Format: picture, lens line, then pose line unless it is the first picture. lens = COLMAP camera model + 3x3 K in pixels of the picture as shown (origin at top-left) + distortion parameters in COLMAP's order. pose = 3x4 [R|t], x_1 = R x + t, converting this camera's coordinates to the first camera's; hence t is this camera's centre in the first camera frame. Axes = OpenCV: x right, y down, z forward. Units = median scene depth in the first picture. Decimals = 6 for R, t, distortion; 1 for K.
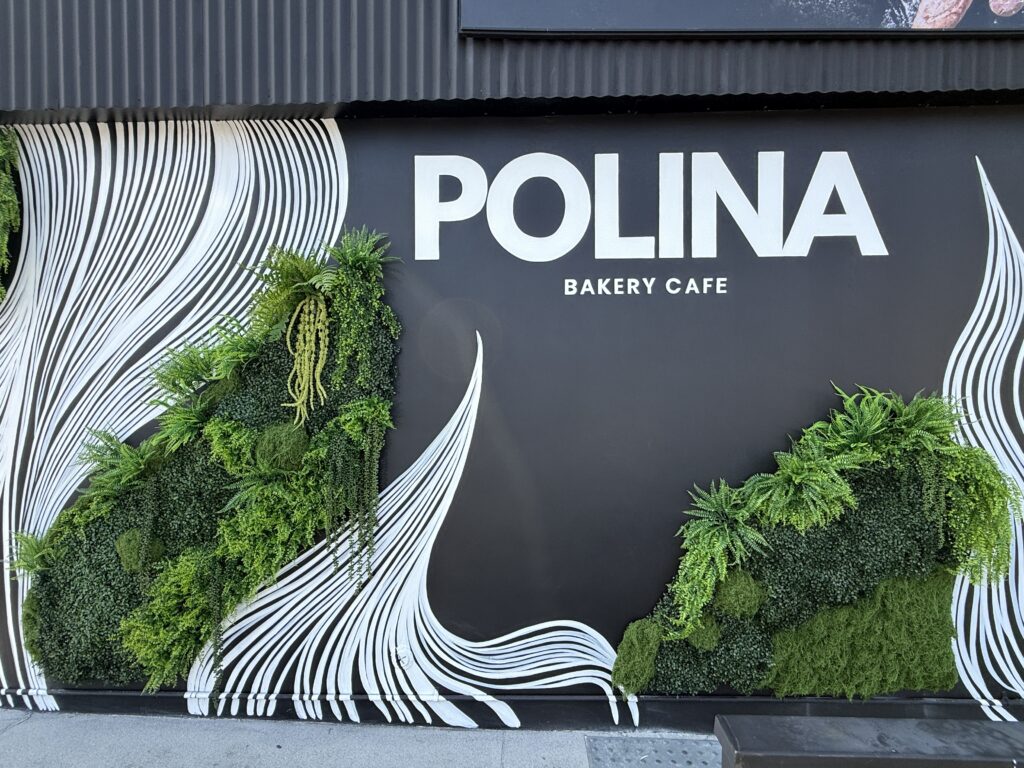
lens RADIAL K [[534.5, 0, 512.0], [0, 534.5, 384.0], [0, 0, 1]] dist [0.000065, 0.000443]
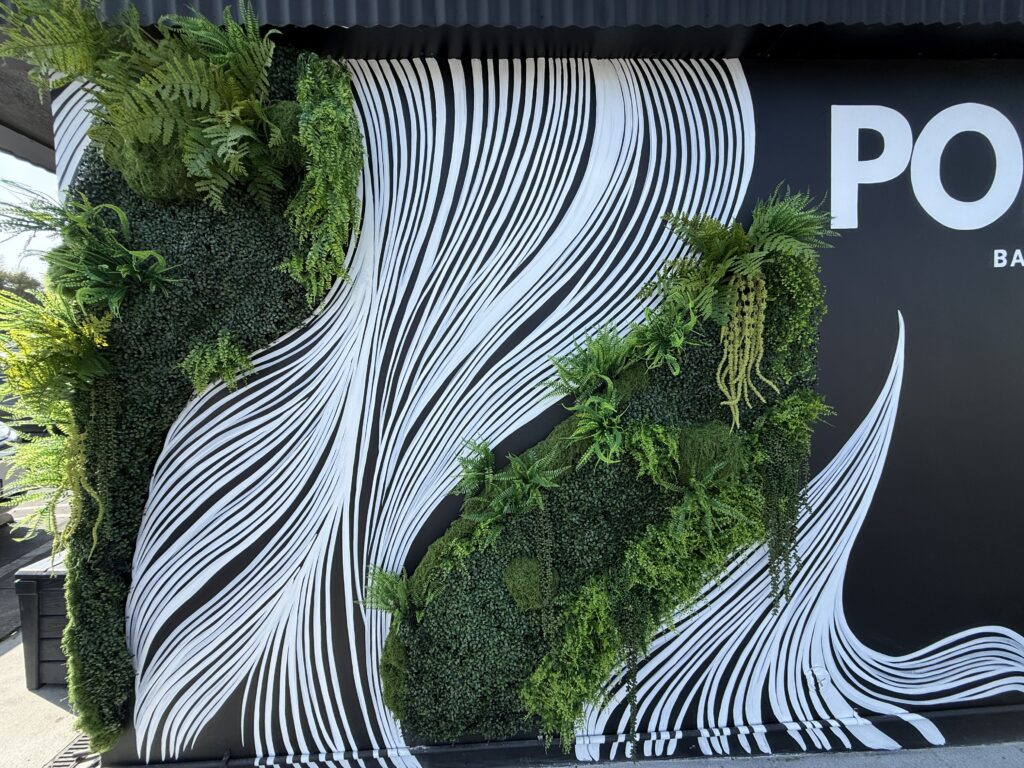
lens RADIAL K [[412.5, 0, 512.0], [0, 412.5, 384.0], [0, 0, 1]] dist [0.000773, 0.000176]
pose [[0.996973, -0.032245, 0.070743, -0.755725], [0.029746, 0.998906, 0.036088, -0.022129], [-0.071829, -0.033874, 0.996842, 0.368404]]
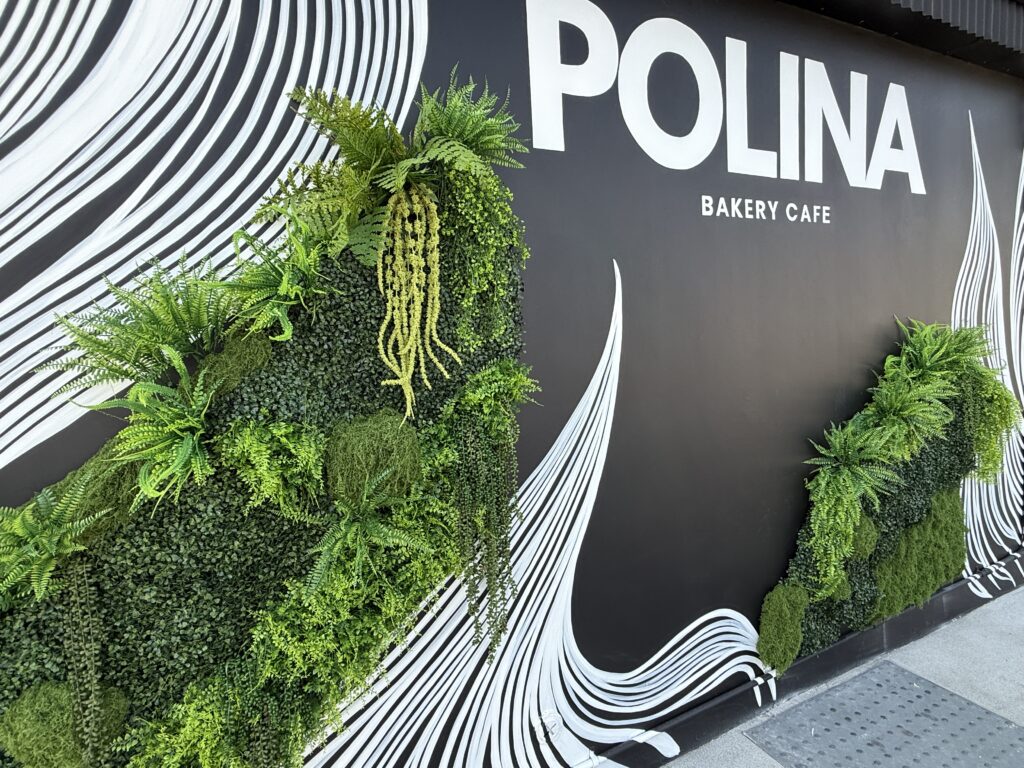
lens RADIAL K [[534.5, 0, 512.0], [0, 534.5, 384.0], [0, 0, 1]] dist [0.000065, 0.000443]
pose [[0.883105, -0.086574, 0.461119, -0.537846], [0.057231, 0.995366, 0.077271, 0.004497], [-0.465672, -0.041848, 0.883967, 0.422431]]
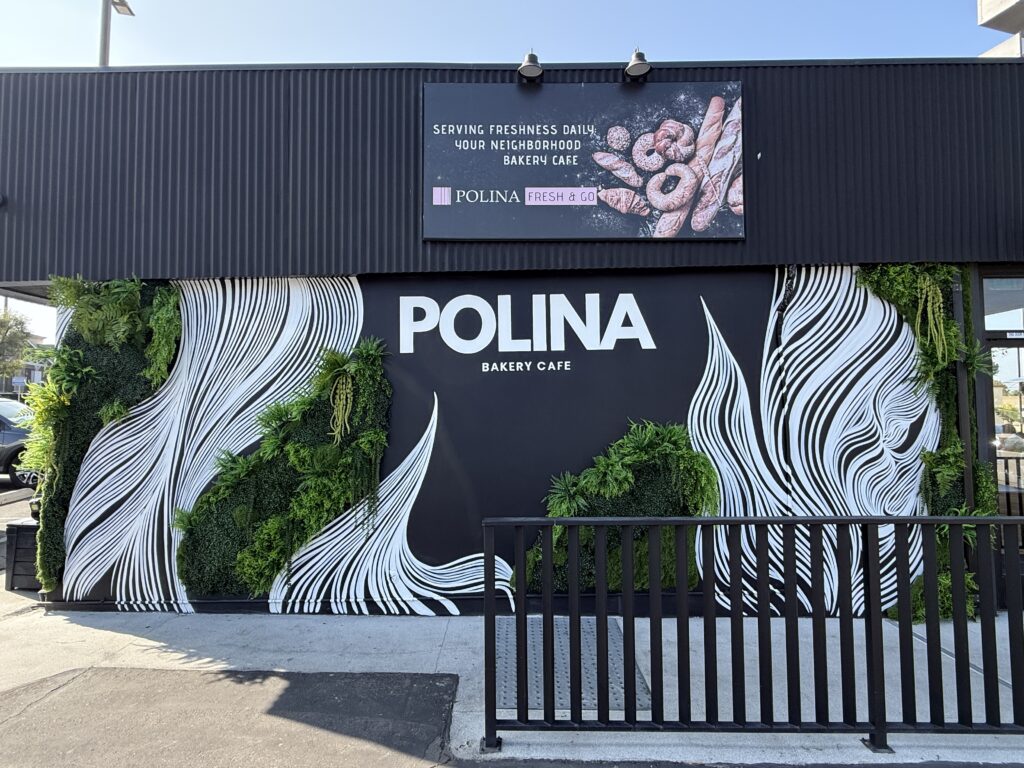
lens RADIAL K [[534.5, 0, 512.0], [0, 534.5, 384.0], [0, 0, 1]] dist [0.000065, 0.000443]
pose [[0.999790, -0.011795, 0.016781, 0.169308], [0.012836, 0.997907, -0.063371, -0.007381], [-0.015998, 0.063574, 0.997849, -0.821978]]
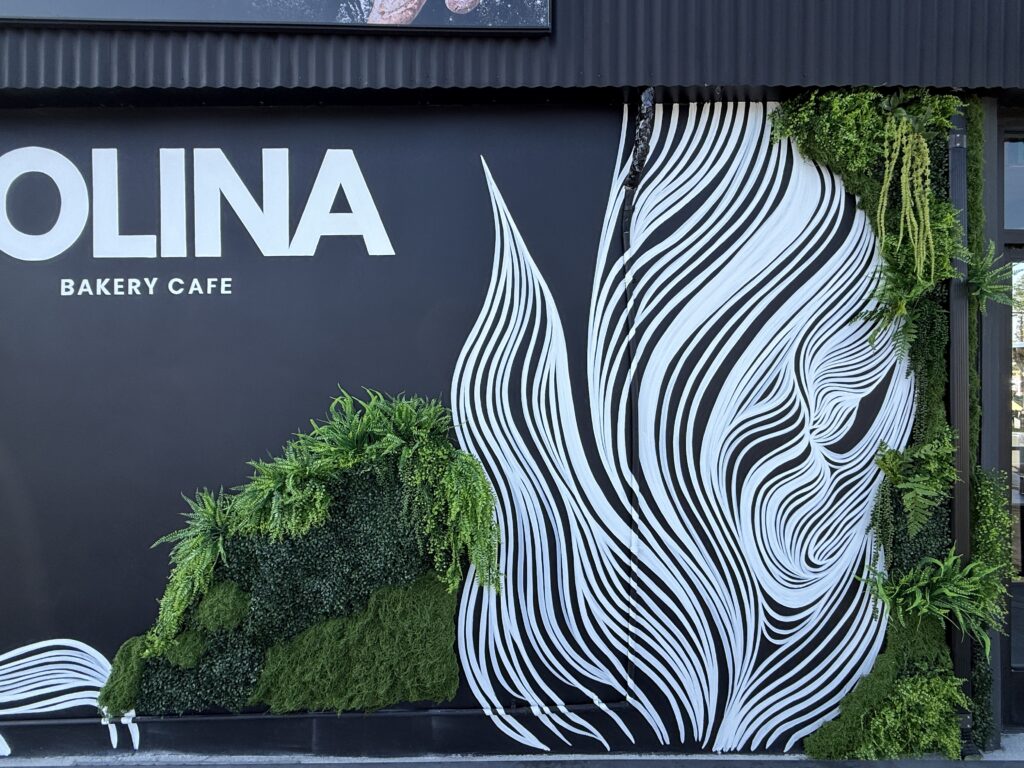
lens RADIAL K [[534.5, 0, 512.0], [0, 534.5, 384.0], [0, 0, 1]] dist [0.000065, 0.000443]
pose [[0.999024, -0.007502, 0.043519, 0.861475], [0.008023, 0.999898, -0.011803, 0.008611], [-0.043426, 0.012141, 0.998983, 0.015409]]
